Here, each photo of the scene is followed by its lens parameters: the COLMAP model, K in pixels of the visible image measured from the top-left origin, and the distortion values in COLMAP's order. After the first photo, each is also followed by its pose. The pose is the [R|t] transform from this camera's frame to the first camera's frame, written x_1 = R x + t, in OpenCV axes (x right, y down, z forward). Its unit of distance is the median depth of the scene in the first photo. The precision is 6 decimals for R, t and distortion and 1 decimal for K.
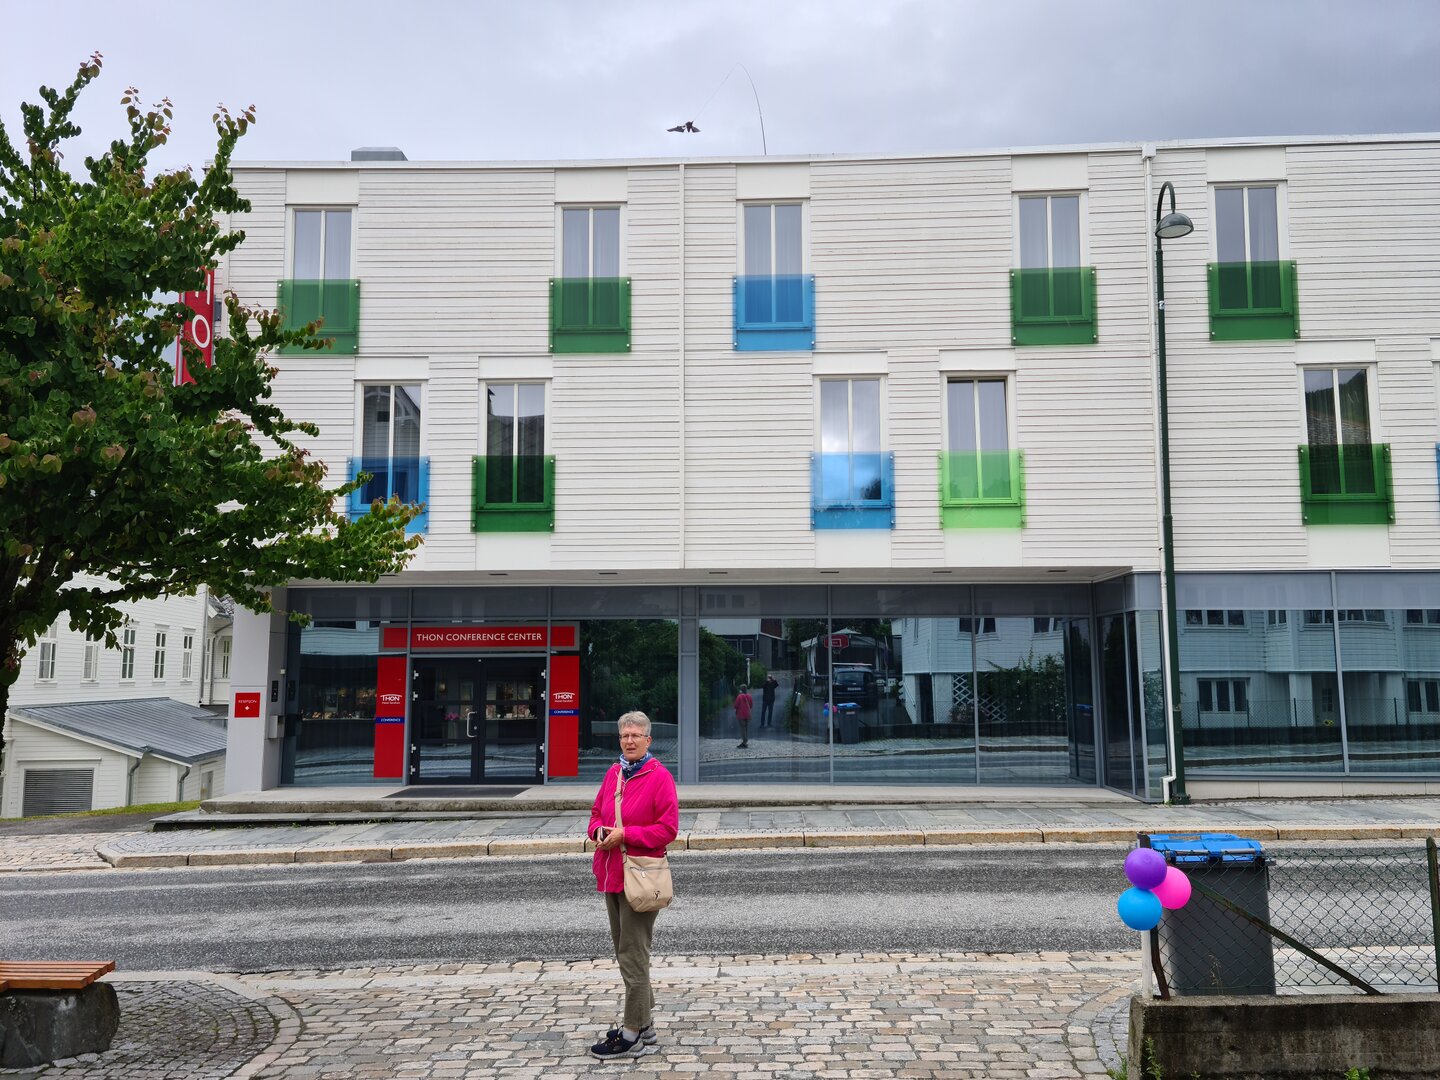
lens RADIAL K [[1140.0, 0, 721.0], [0, 1140.0, 543.8], [0, 0, 1]] dist [0.047240, -0.015766]
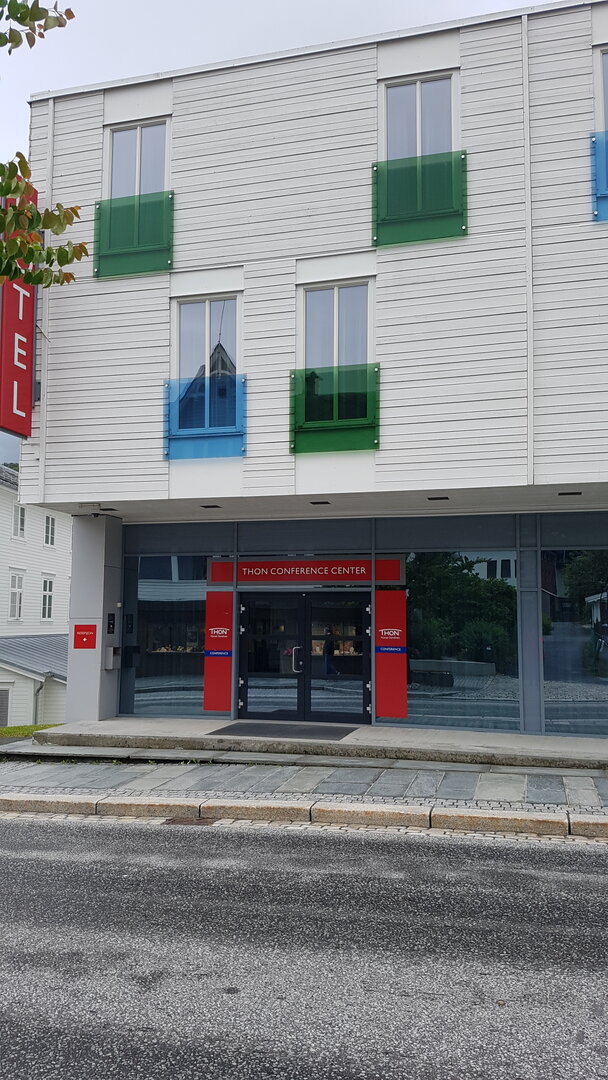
lens RADIAL K [[822.2, 0, 297.7], [0, 822.2, 542.0], [0, 0, 1]] dist [0.135794, -0.019323]
pose [[0.973451, -0.012310, -0.228563, -0.059993], [0.015497, 0.999806, 0.012154, 0.053161], [0.228369, -0.015374, 0.973453, 0.344267]]
